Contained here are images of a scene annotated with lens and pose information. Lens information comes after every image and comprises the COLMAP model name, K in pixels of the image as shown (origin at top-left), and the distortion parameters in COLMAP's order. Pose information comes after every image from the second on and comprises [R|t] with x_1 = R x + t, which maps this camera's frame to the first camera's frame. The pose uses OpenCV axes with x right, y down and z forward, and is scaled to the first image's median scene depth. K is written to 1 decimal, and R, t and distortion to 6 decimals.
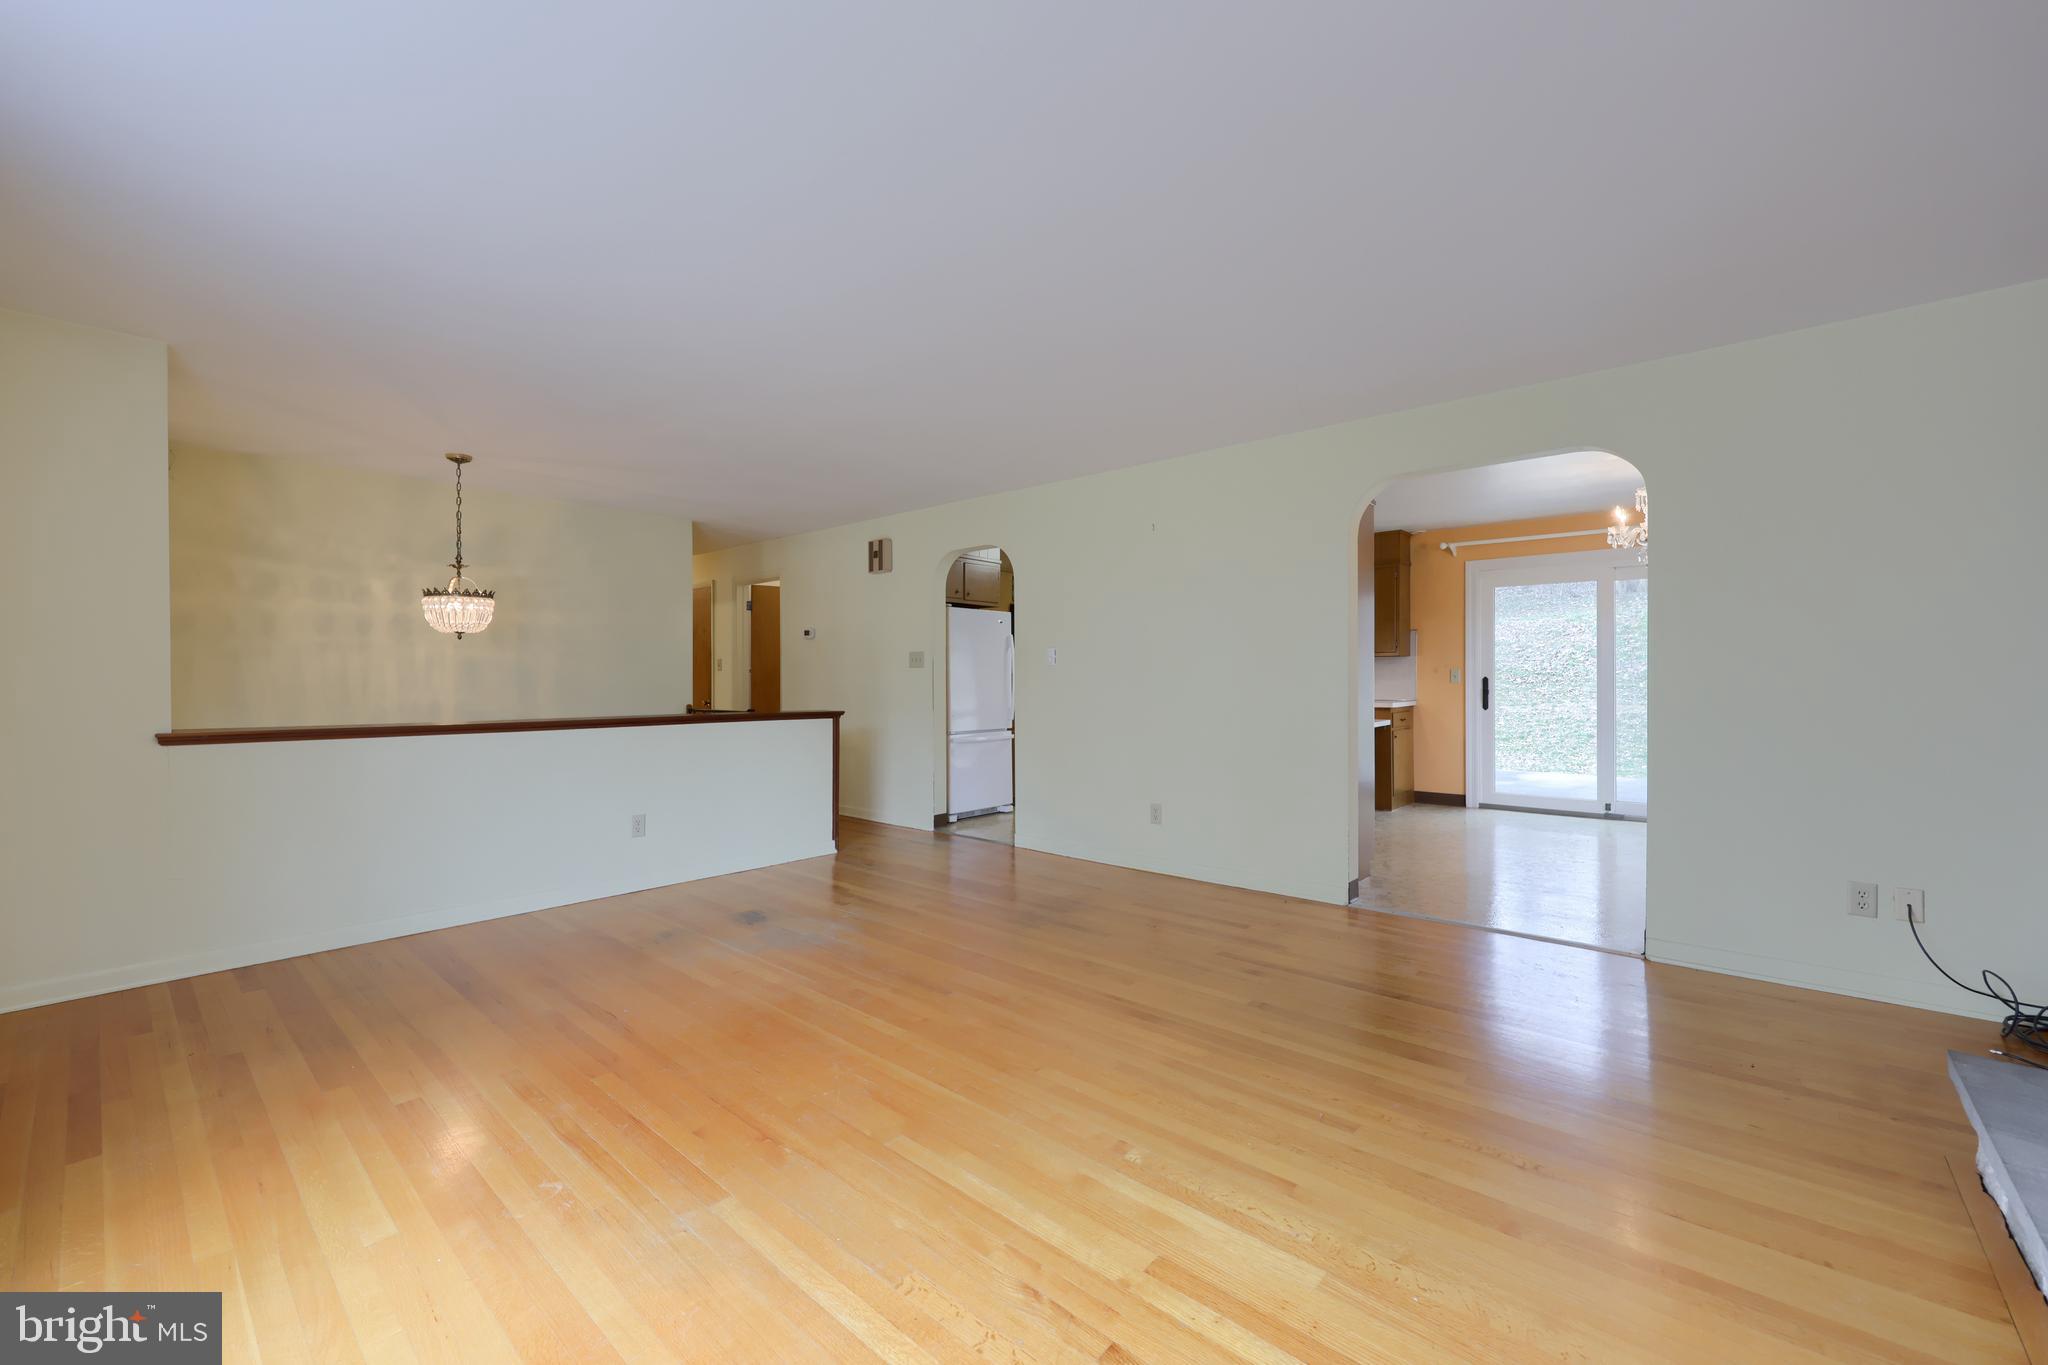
lens RADIAL K [[814.1, 0, 1021.0], [0, 814.1, 683.1], [0, 0, 1]] dist [-0.004386, 0.000087]
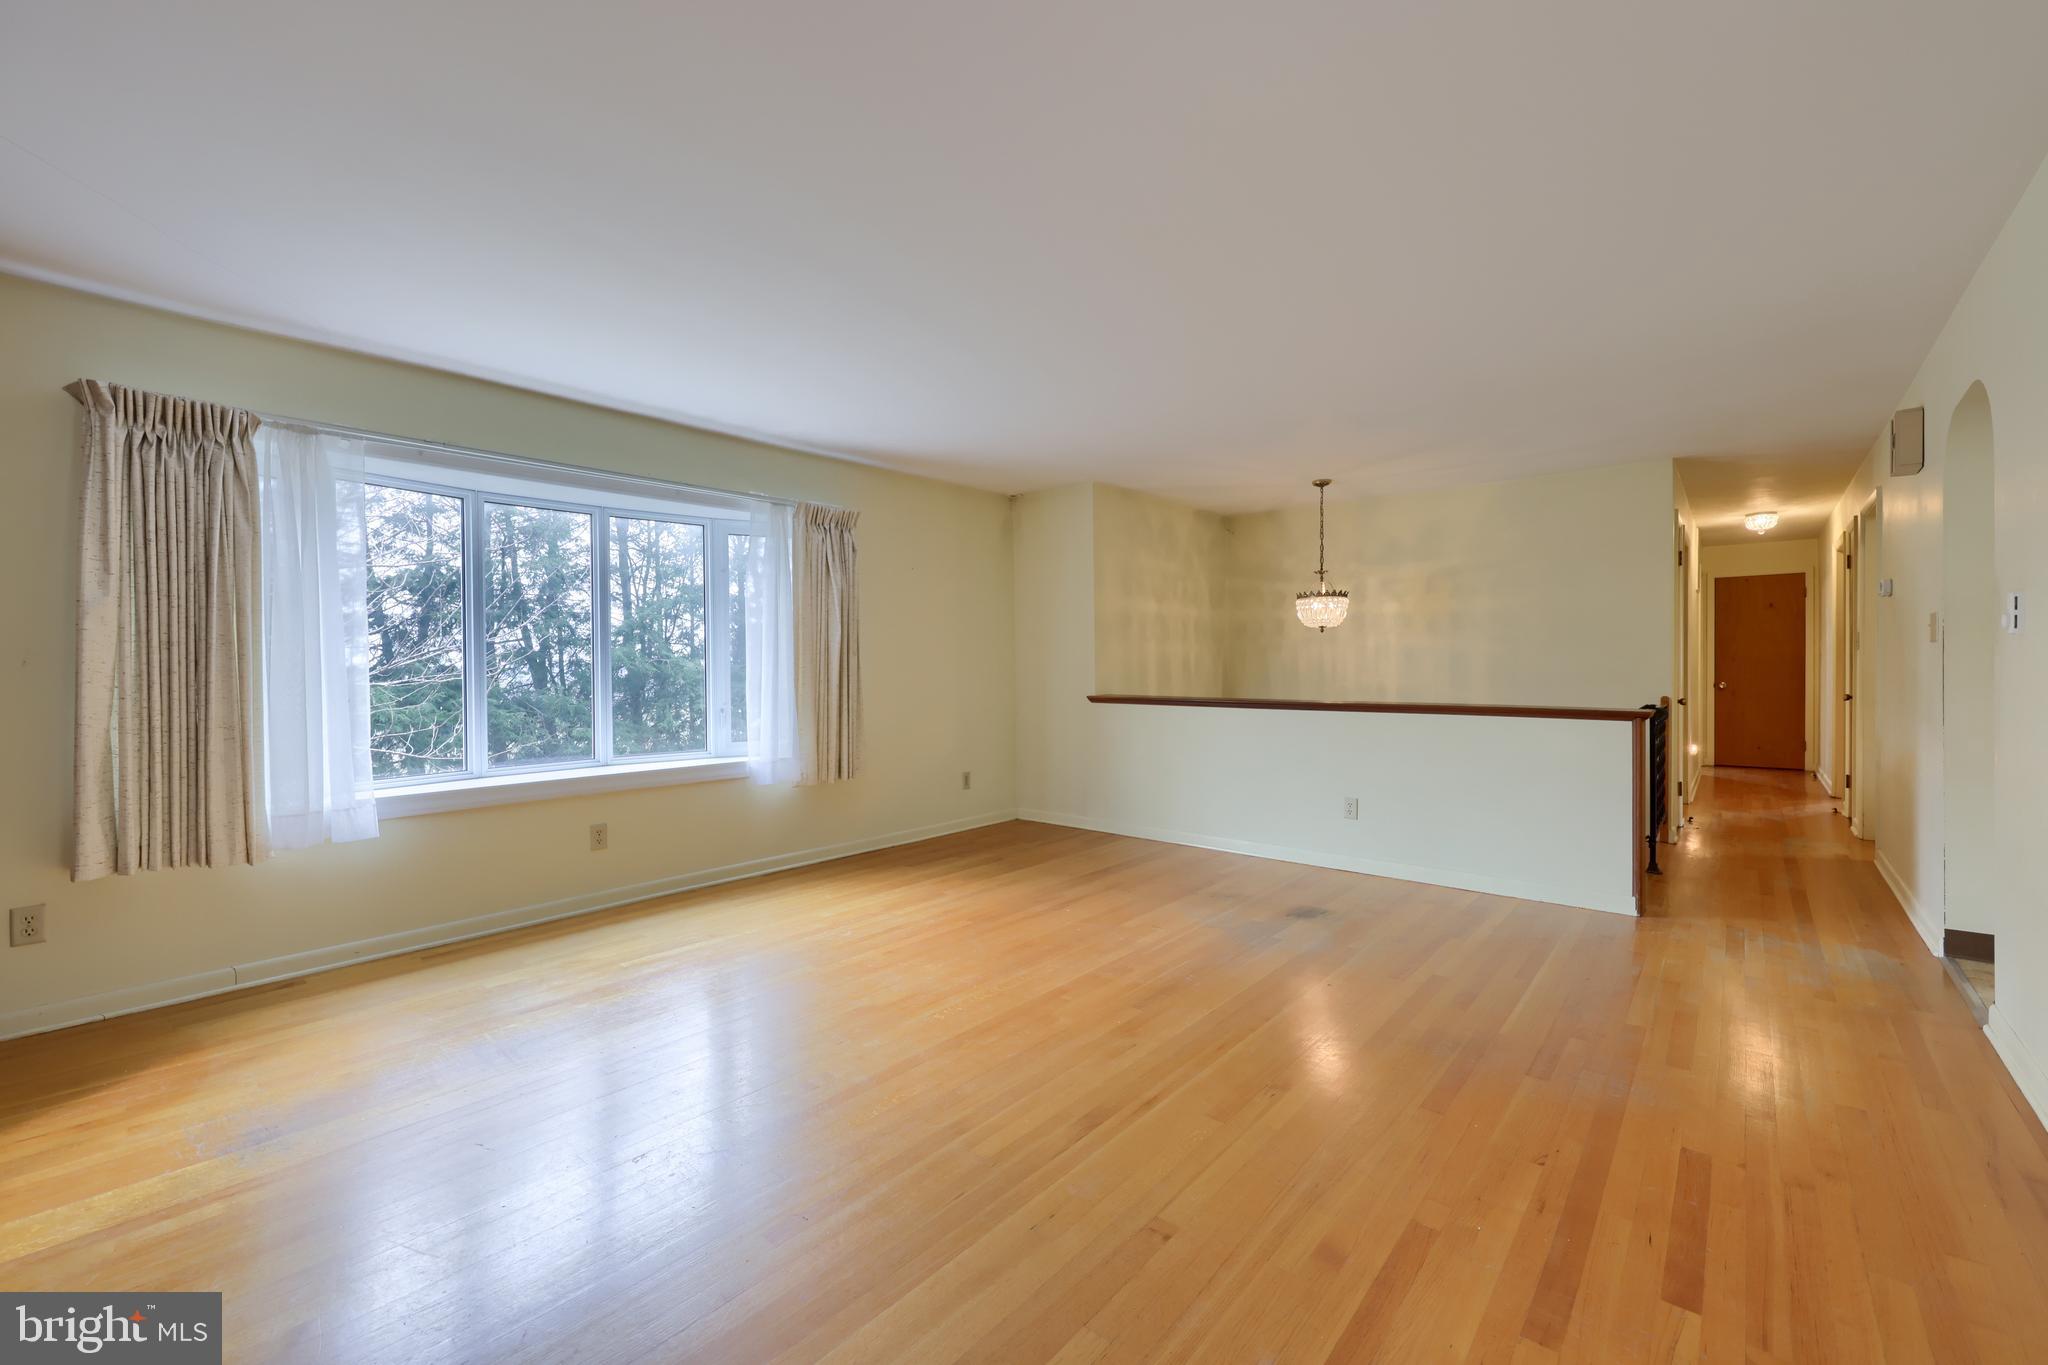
lens RADIAL K [[816.9, 0, 1018.5], [0, 816.9, 660.7], [0, 0, 1]] dist [0.008175, 0.000258]
pose [[0.015196, -0.002843, -0.999880, 0.527065], [0.000131, 0.999996, -0.002842, -0.008071], [0.999885, -0.000088, 0.015196, 0.530060]]
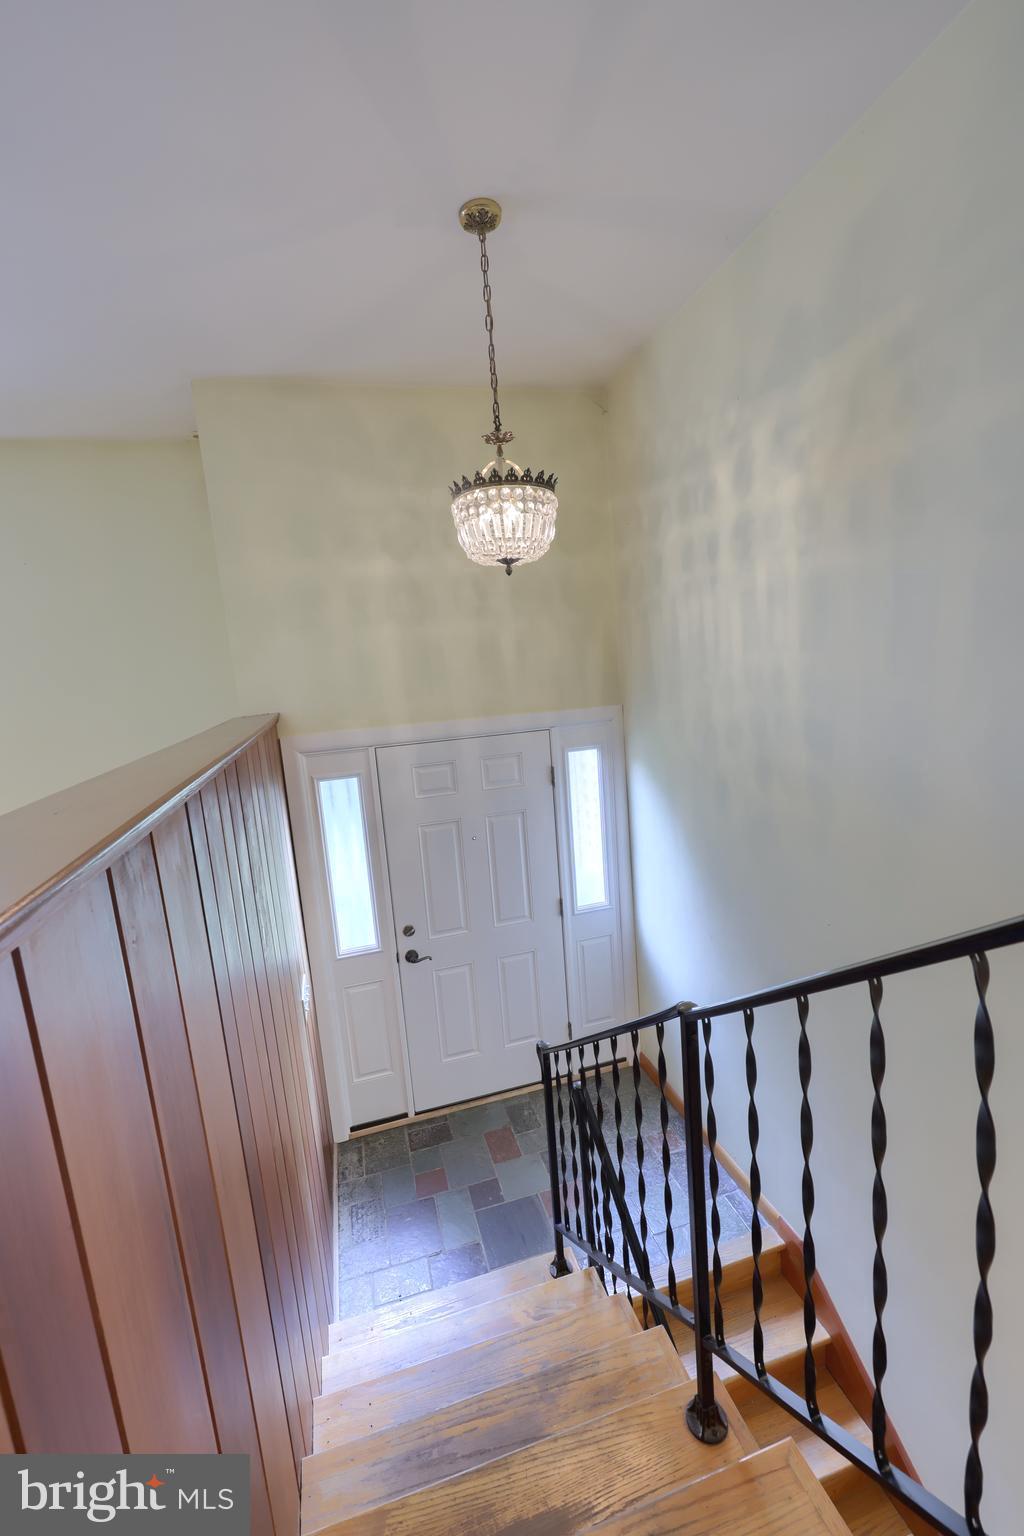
lens RADIAL K [[657.3, 0, 509.7], [0, 657.3, 769.6], [0, 0, 1]] dist [-0.001330, 0.000883]
pose [[-0.504102, 0.182948, -0.844045, -0.283664], [0.086615, 0.983088, 0.161356, 0.004918], [0.859290, 0.008233, -0.511422, 1.239353]]
